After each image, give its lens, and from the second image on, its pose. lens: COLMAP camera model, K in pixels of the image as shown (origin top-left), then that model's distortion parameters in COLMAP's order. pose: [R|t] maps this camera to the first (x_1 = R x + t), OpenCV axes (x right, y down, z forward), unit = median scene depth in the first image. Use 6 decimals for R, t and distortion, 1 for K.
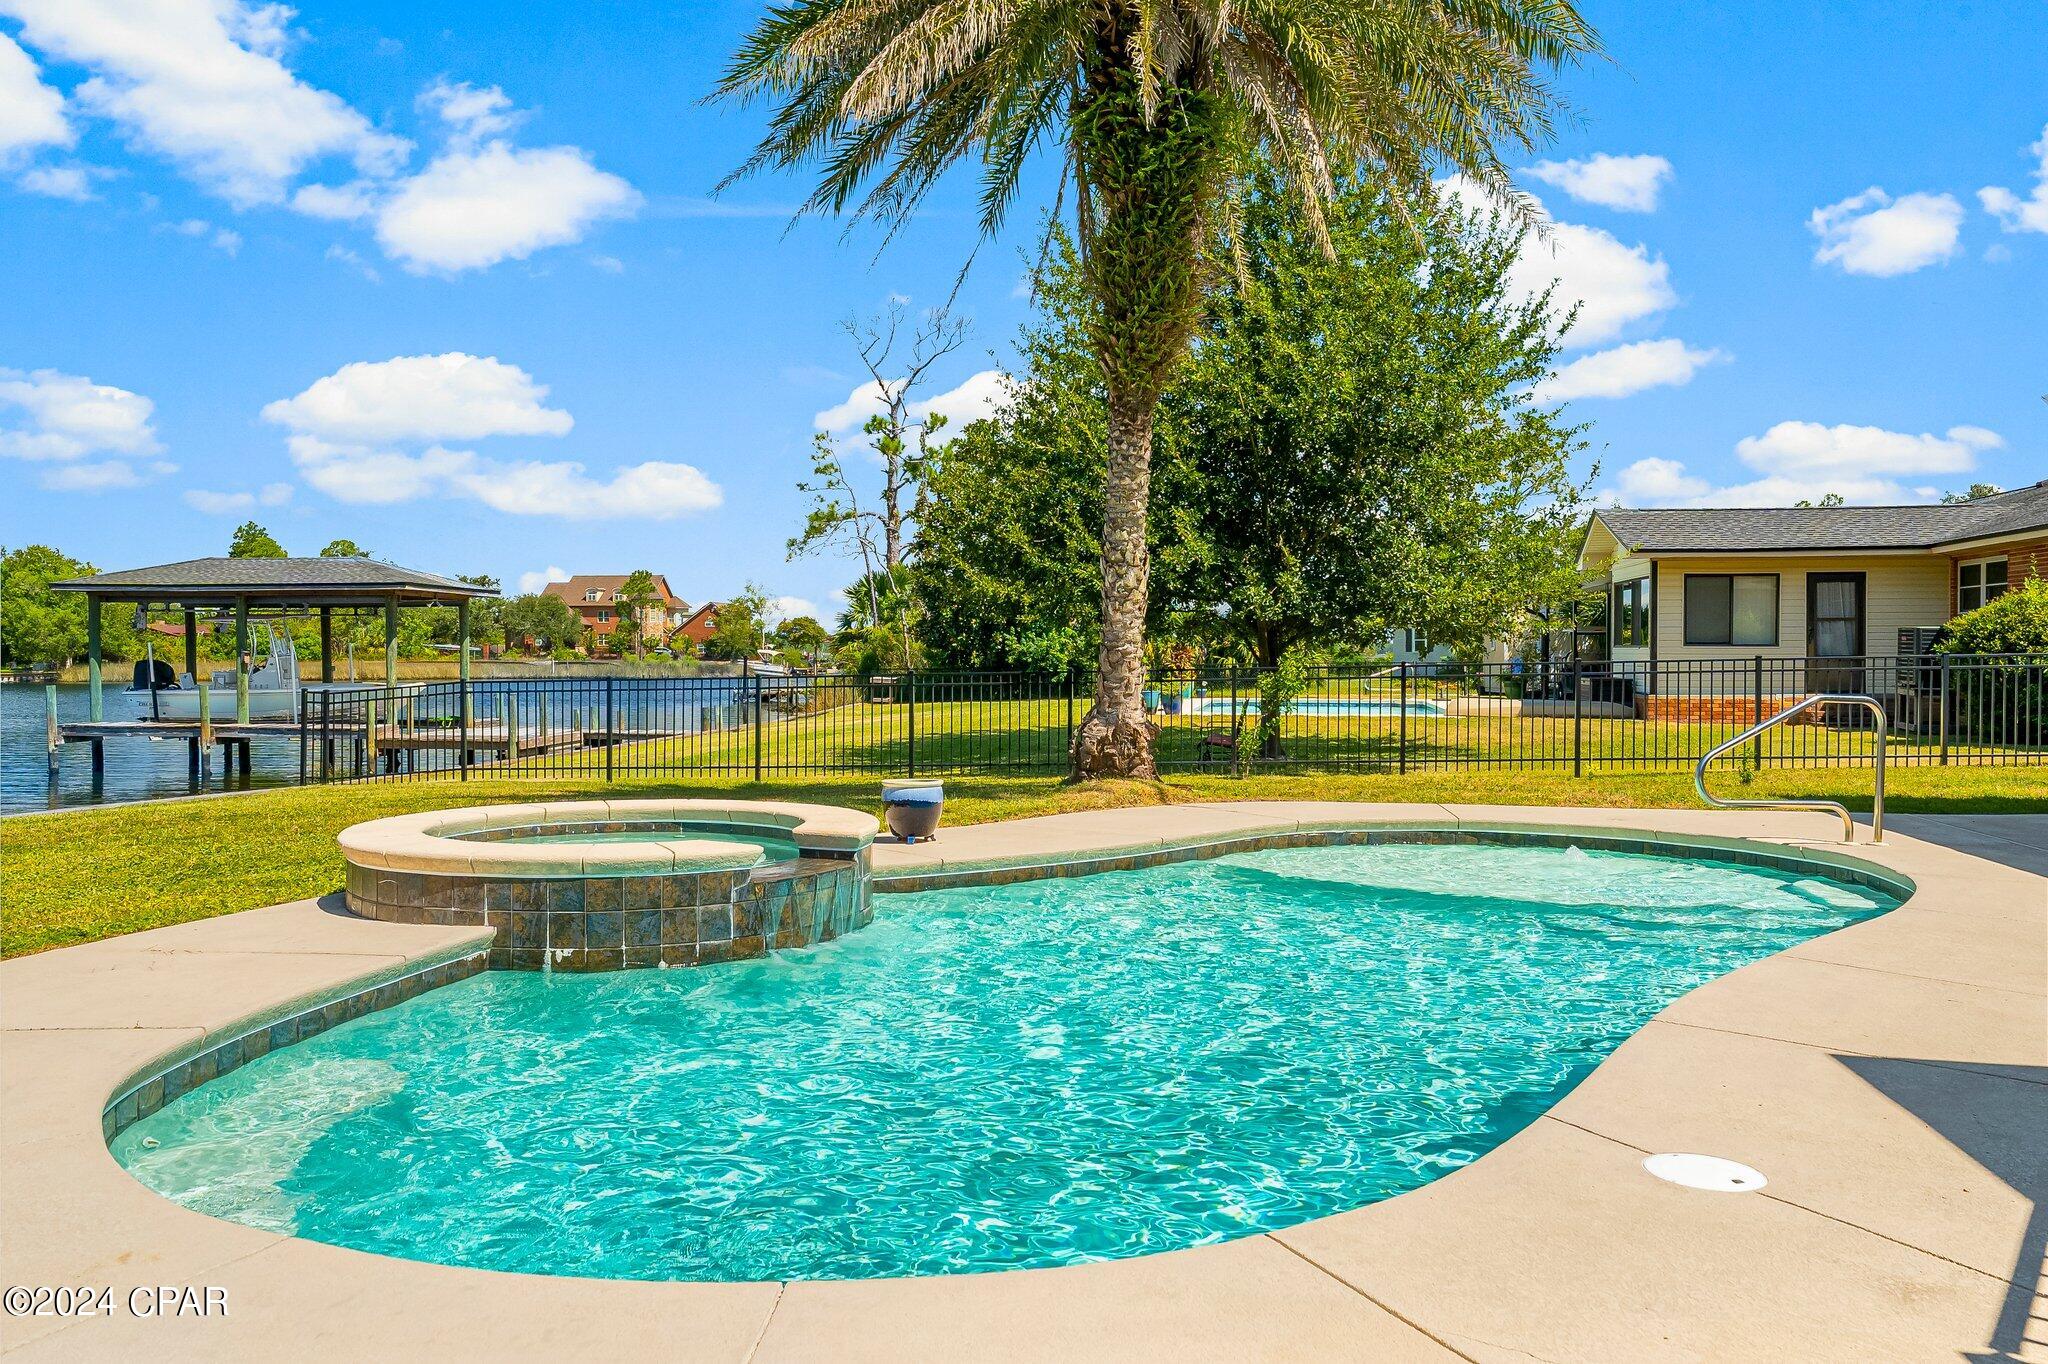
lens RADIAL K [[1577.2, 0, 1024.0], [0, 1577.2, 682.0], [0, 0, 1]] dist [-0.005336, 0.001443]
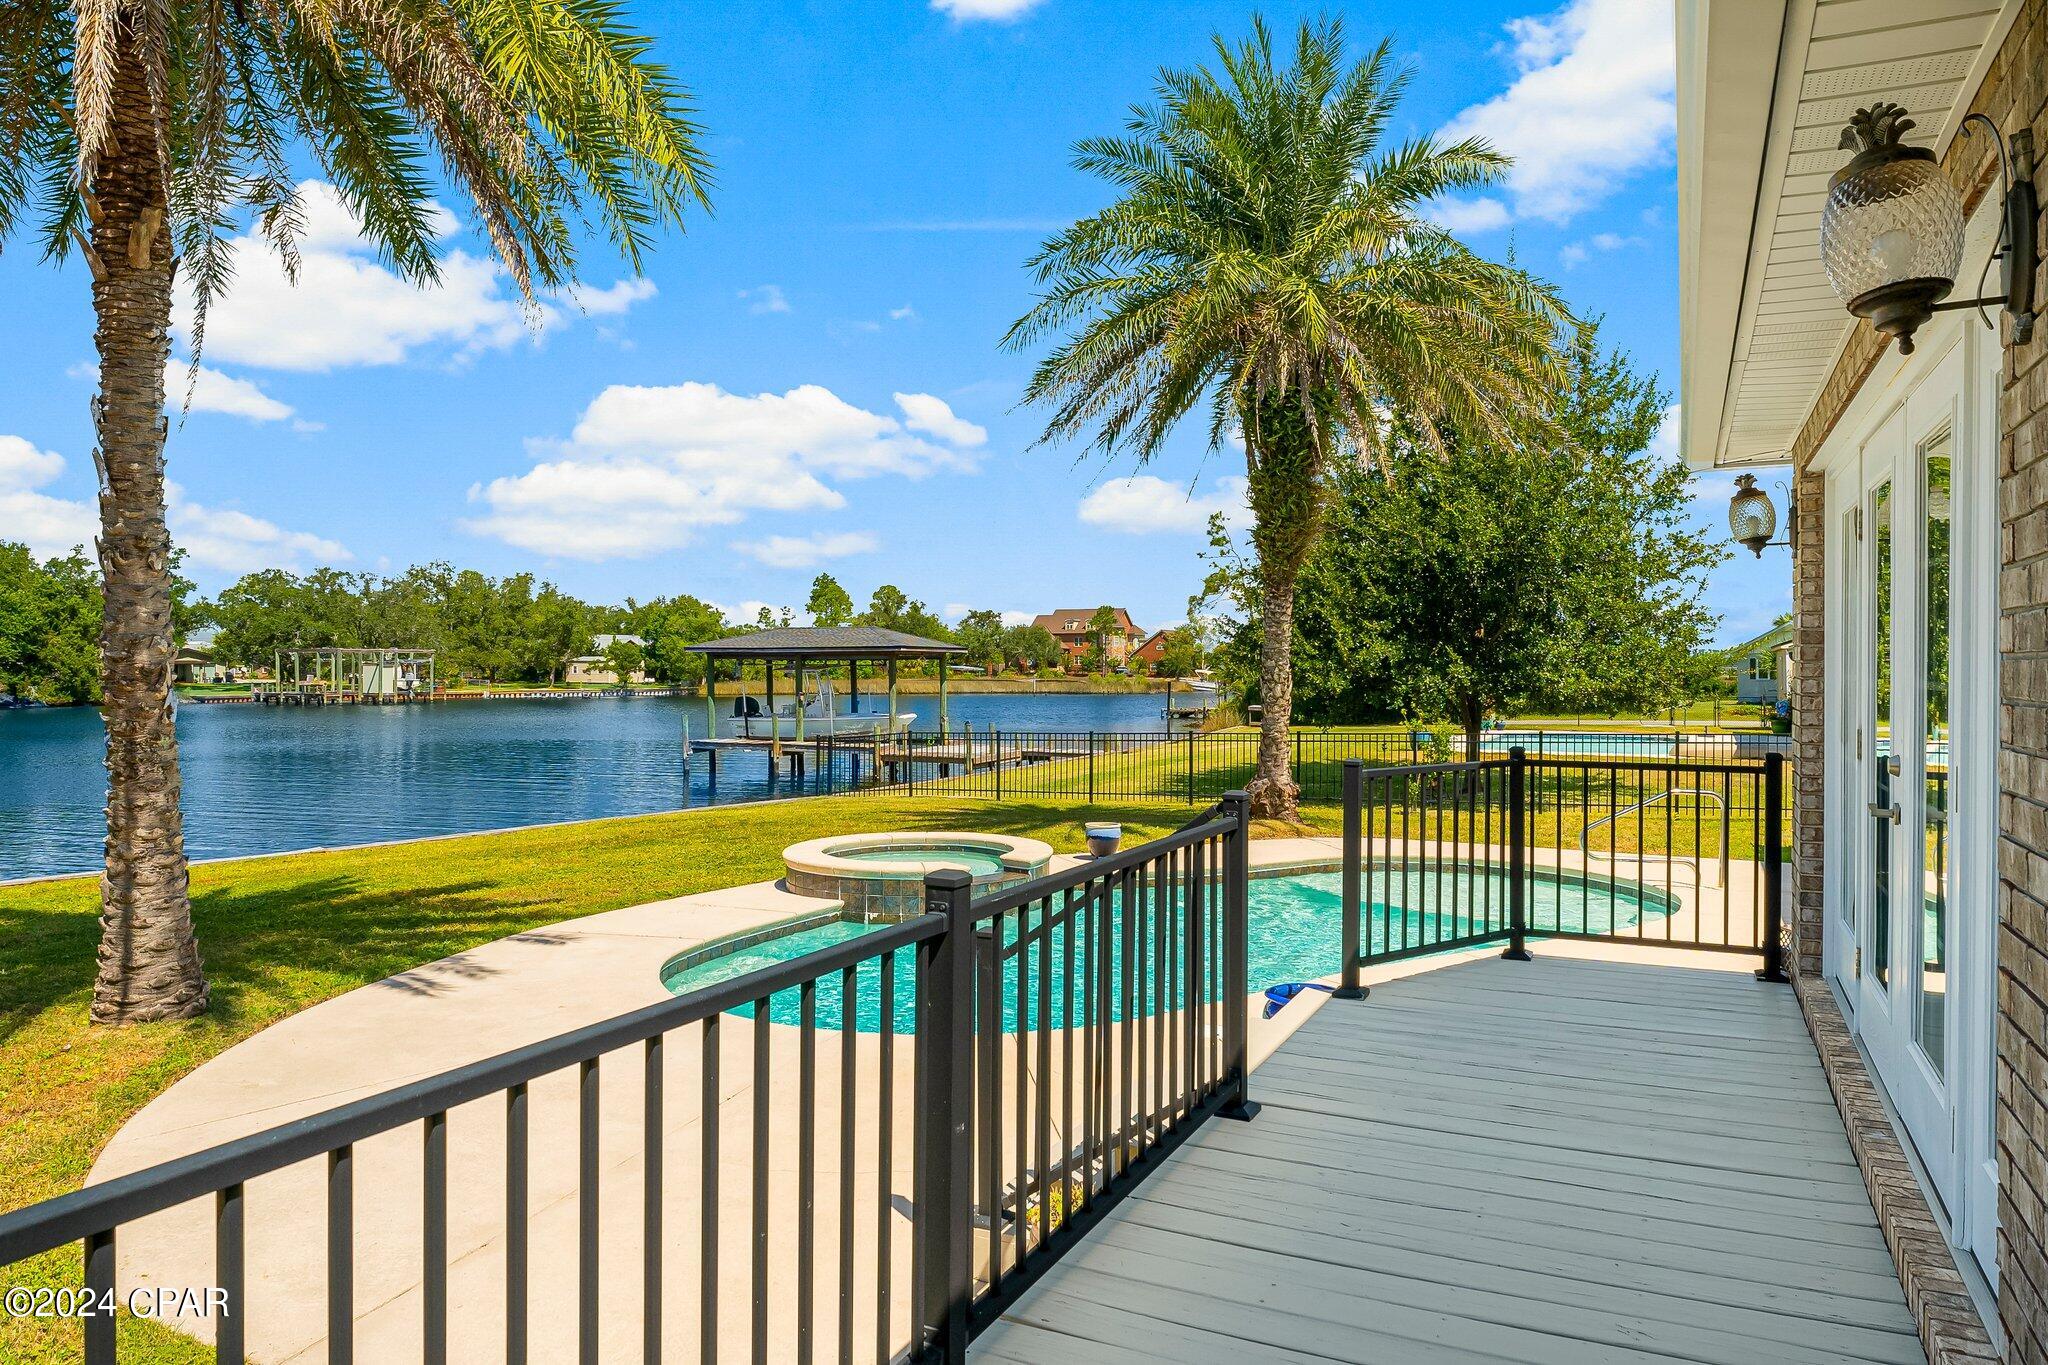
lens RADIAL K [[1338.2, 0, 1024.0], [0, 1338.2, 682.5], [0, 0, 1]] dist [0.030343, -0.000062]
pose [[0.950988, 0.002645, -0.309215, 0.093168], [-0.003336, 0.999993, -0.001706, -0.027808], [0.309209, 0.002654, 0.950991, -0.129910]]
